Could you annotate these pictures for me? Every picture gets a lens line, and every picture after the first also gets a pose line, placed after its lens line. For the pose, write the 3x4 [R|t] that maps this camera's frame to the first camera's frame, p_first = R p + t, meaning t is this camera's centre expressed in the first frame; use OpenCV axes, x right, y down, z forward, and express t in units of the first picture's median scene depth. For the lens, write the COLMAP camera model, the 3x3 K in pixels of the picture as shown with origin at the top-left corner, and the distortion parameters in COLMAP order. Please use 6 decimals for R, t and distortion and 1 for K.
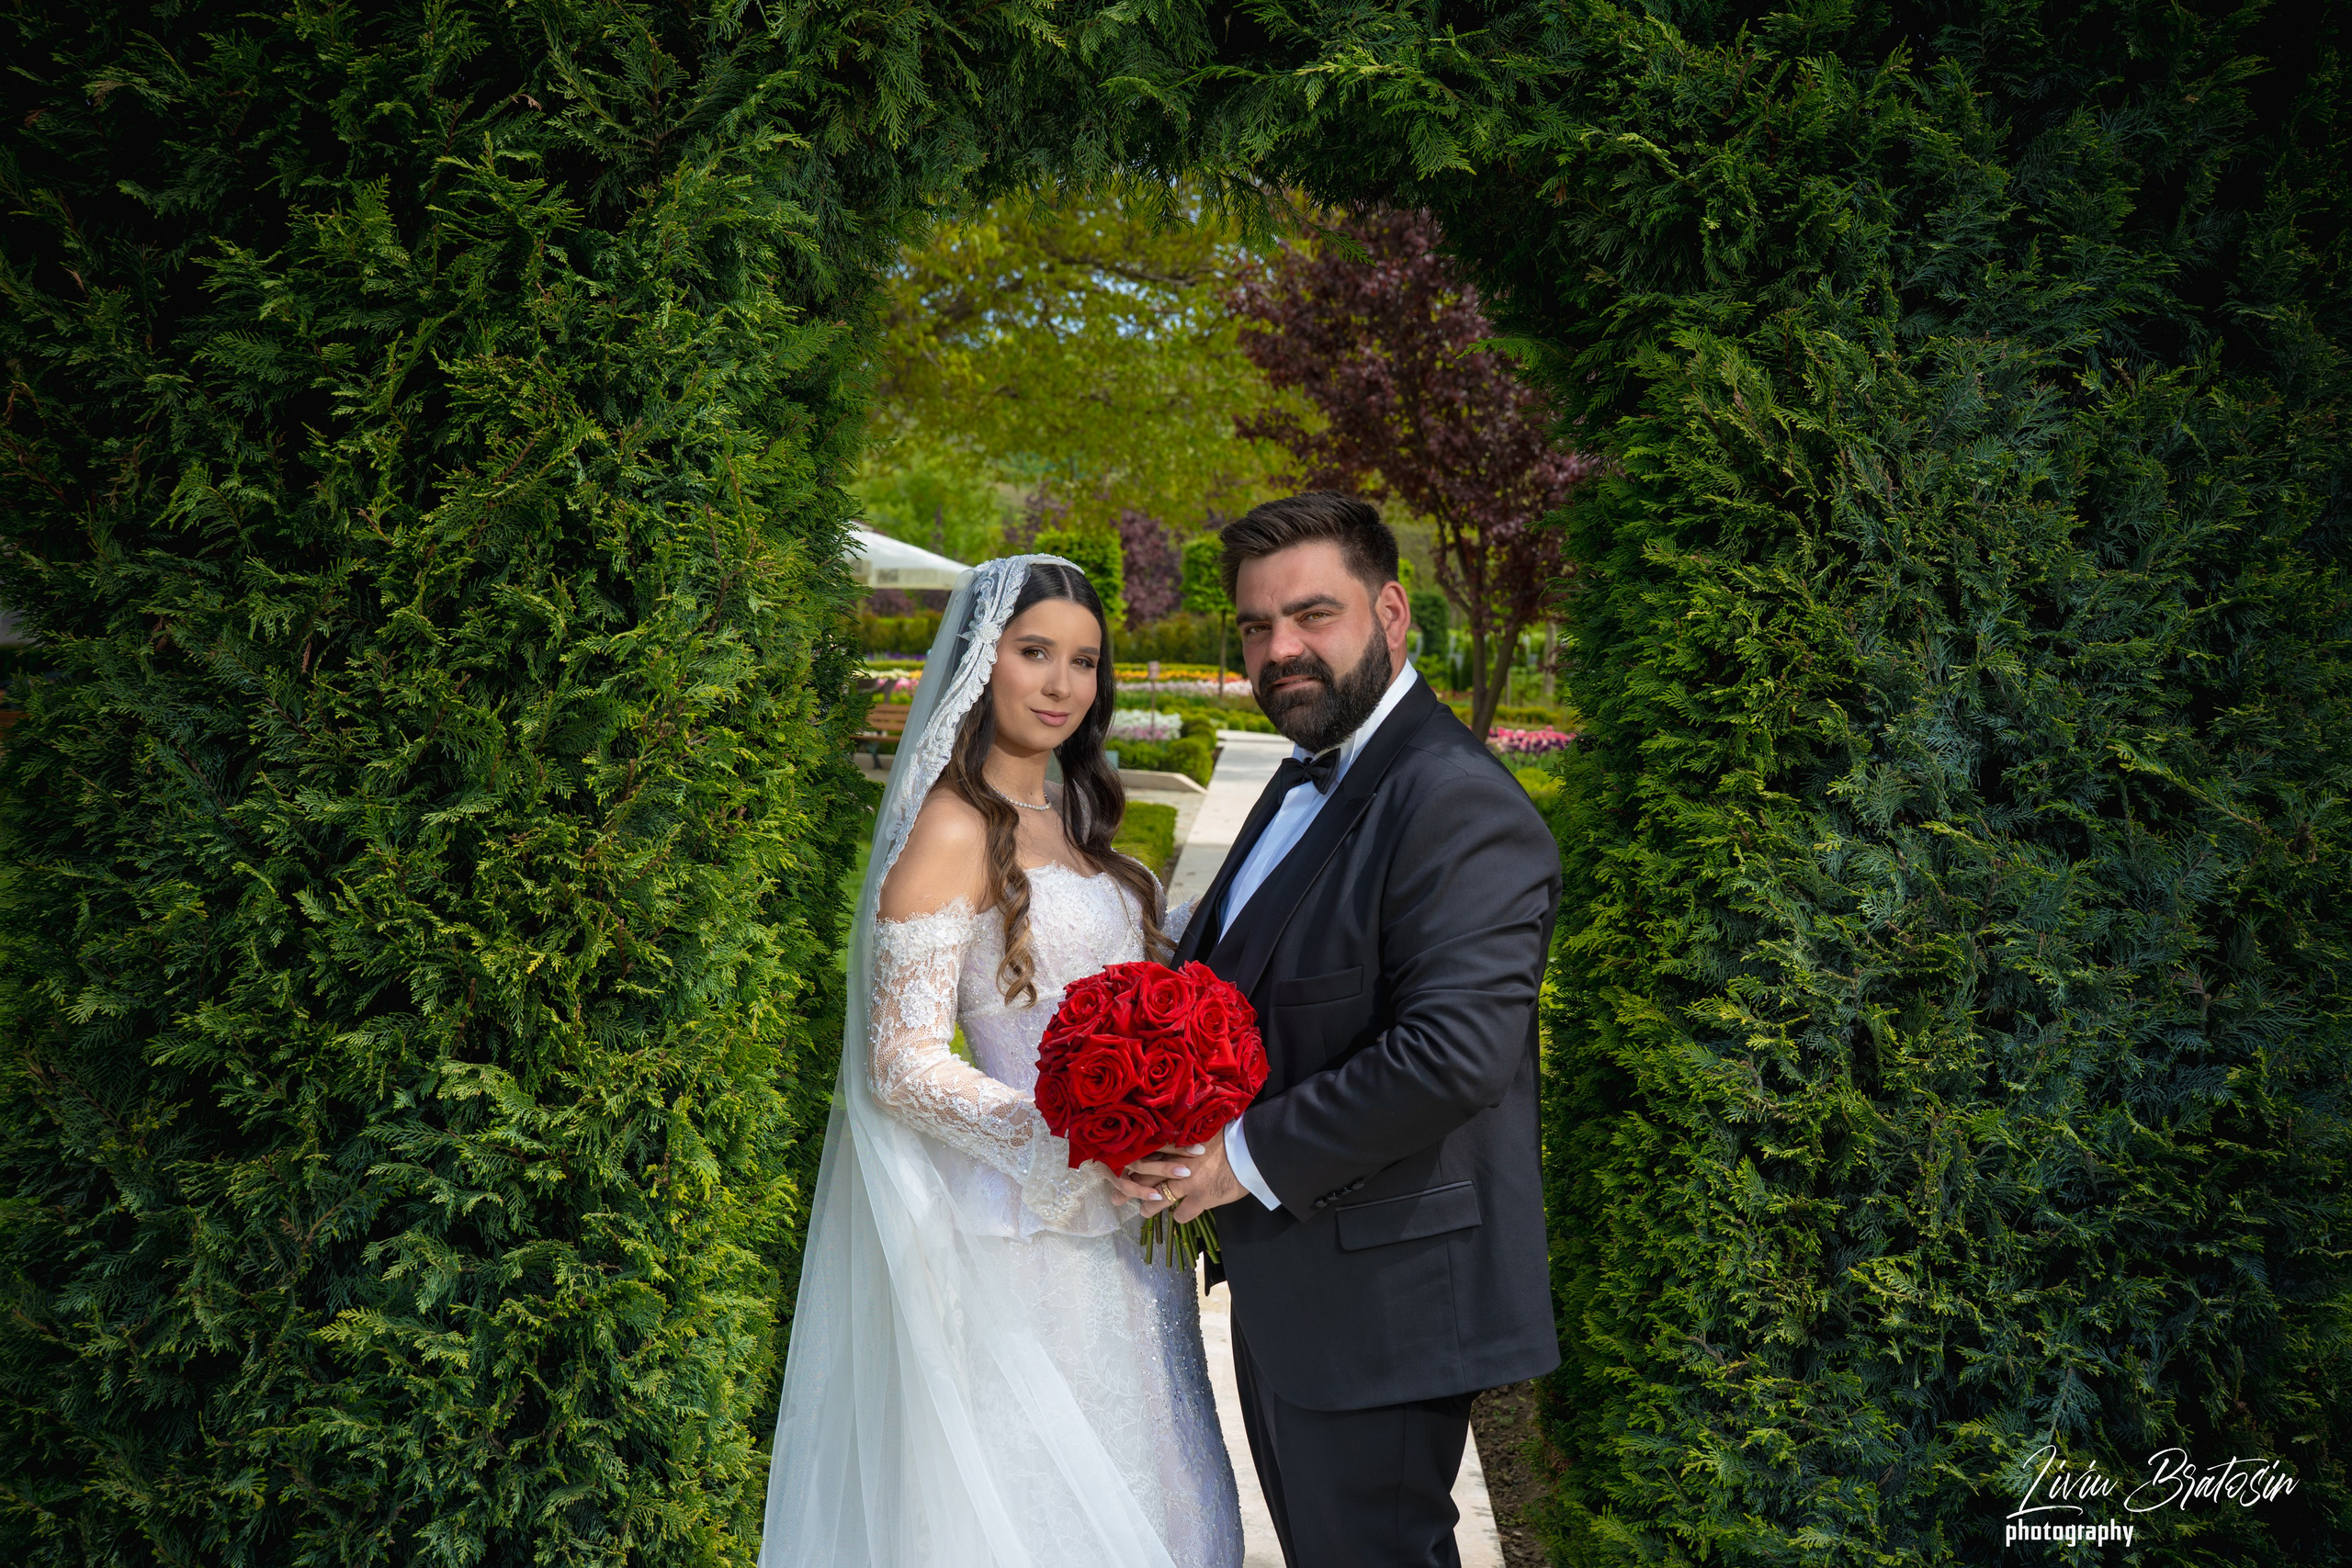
lens RADIAL K [[2211.9, 0, 1176.0], [0, 2211.9, 784.0], [0, 0, 1]] dist [-0.101835, 0.216096]
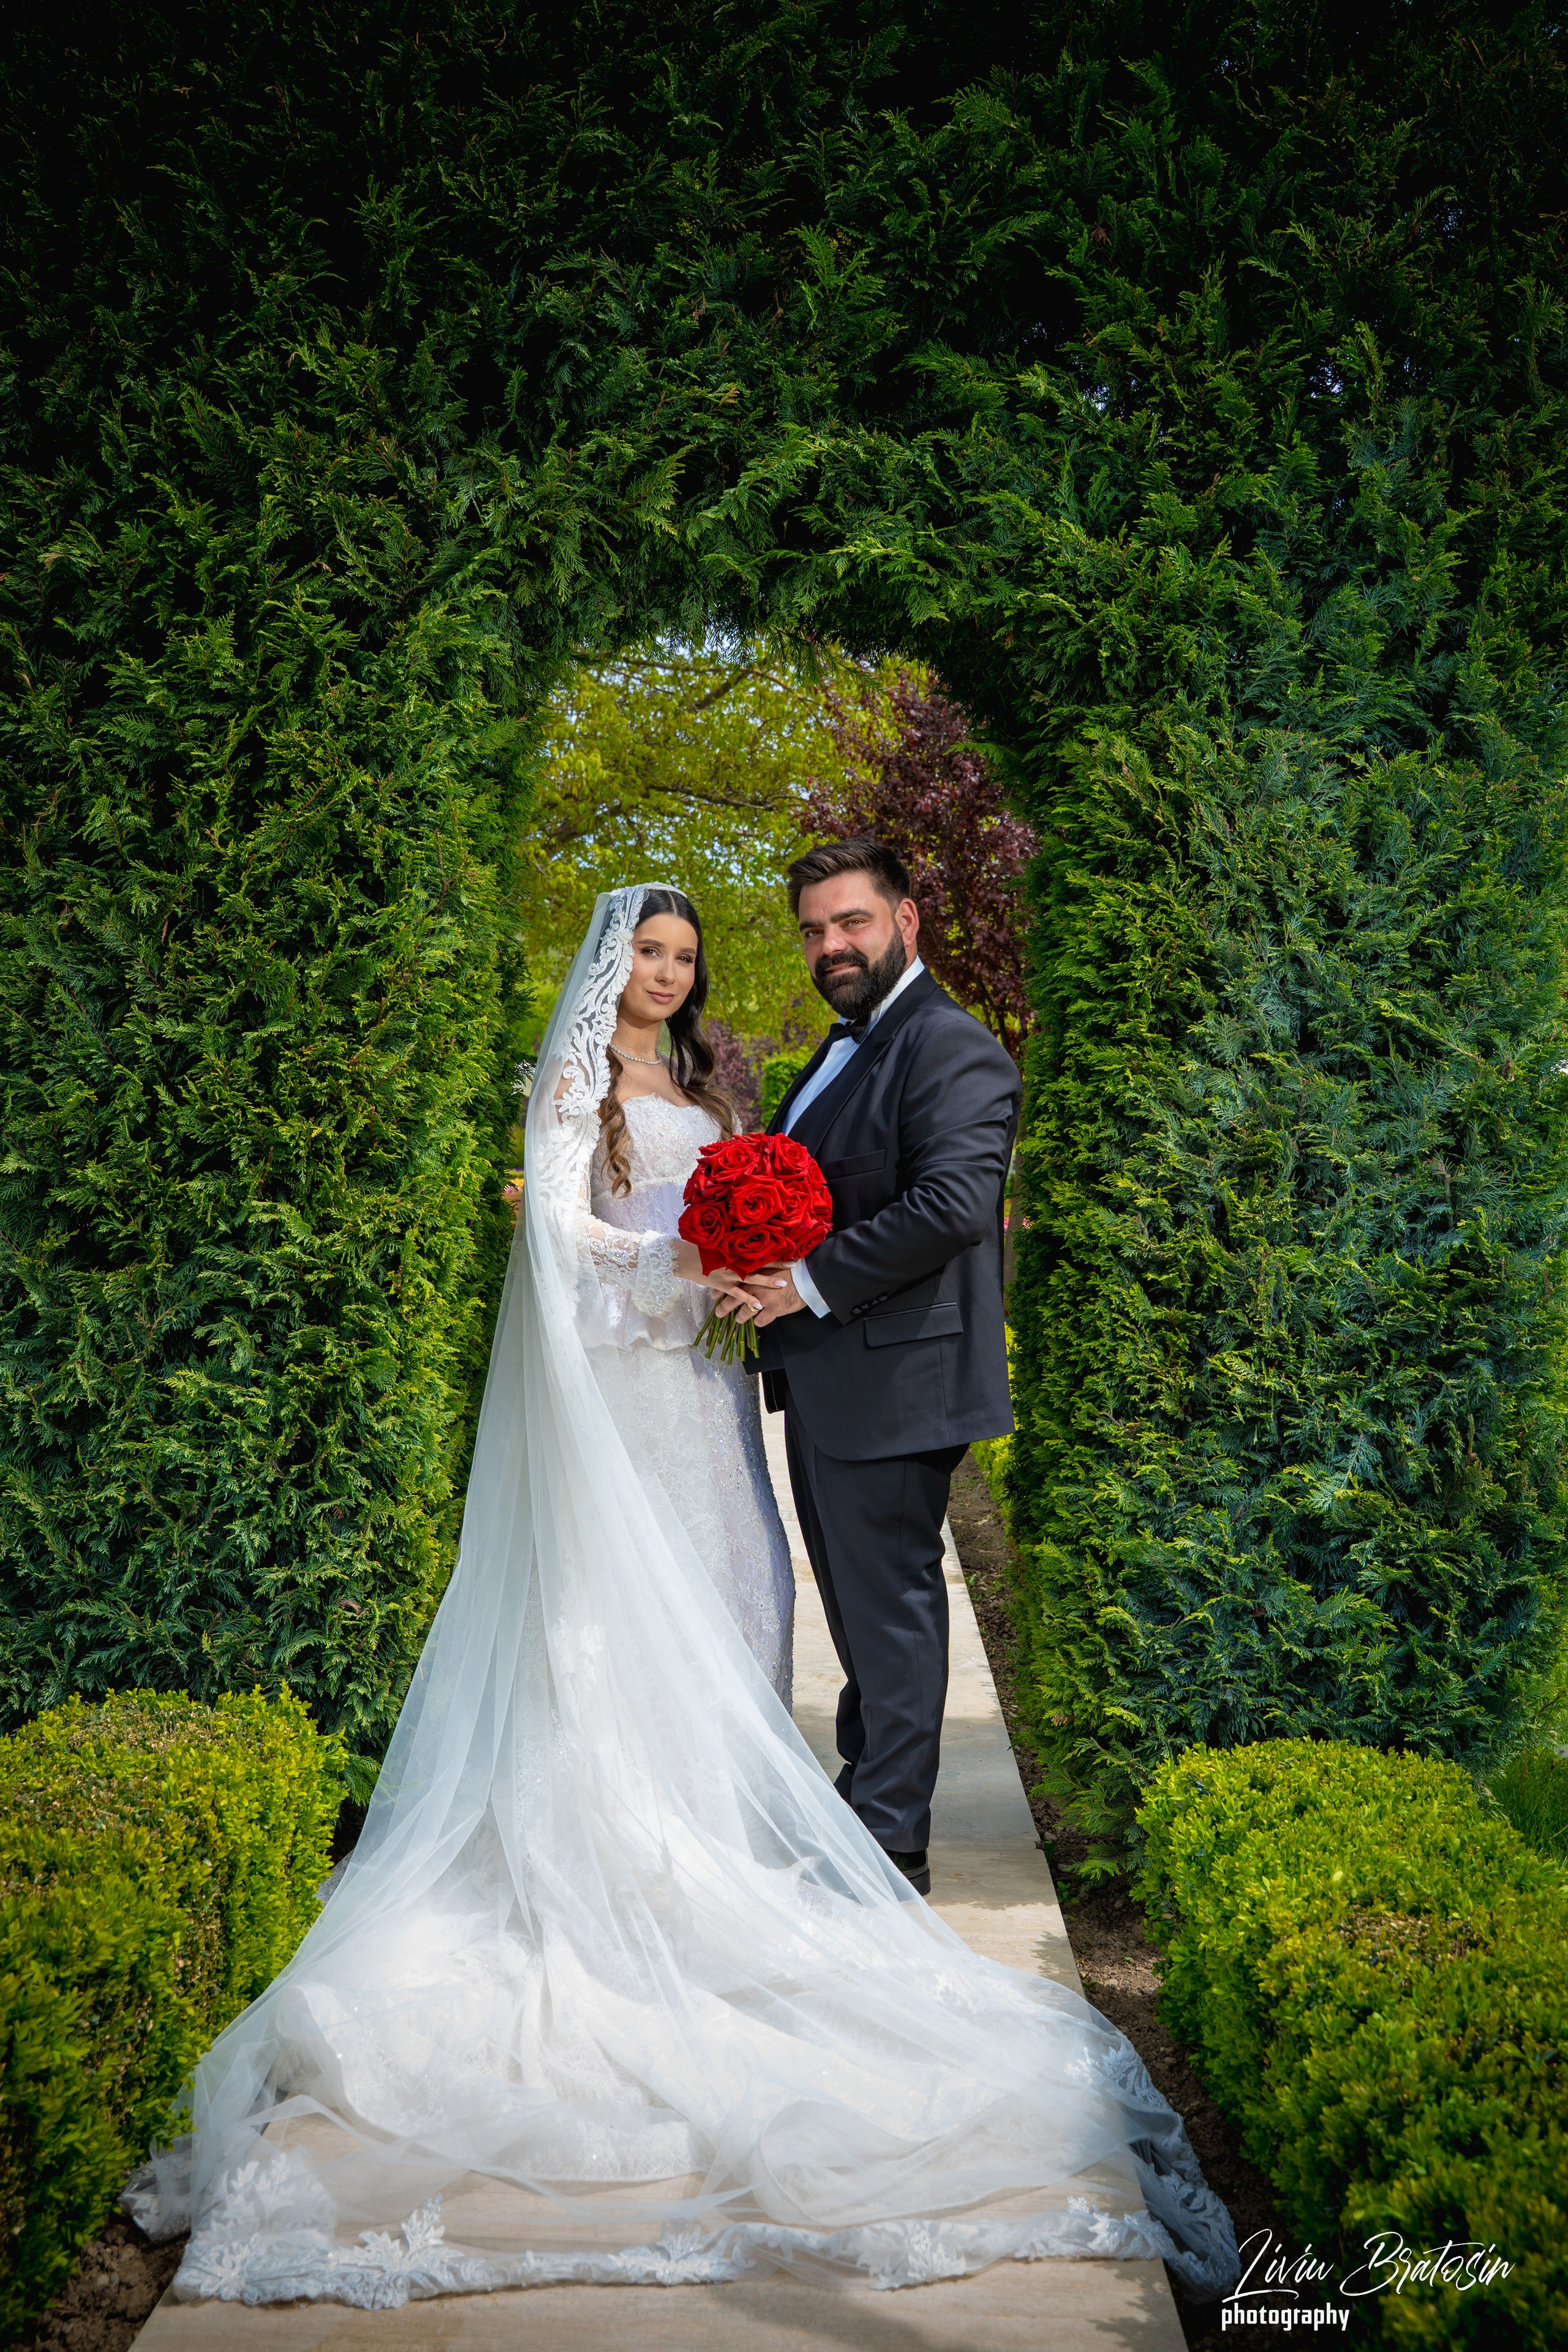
lens RADIAL K [[2057.5, 0, 791.6], [0, 2057.5, 1172.7], [0, 0, 1]] dist [-0.122624, 0.196640]
pose [[0.999846, 0.004057, 0.017060, 0.006393], [-0.003049, 0.998273, -0.058662, 0.183080], [-0.017269, 0.058601, 0.998132, -0.373872]]
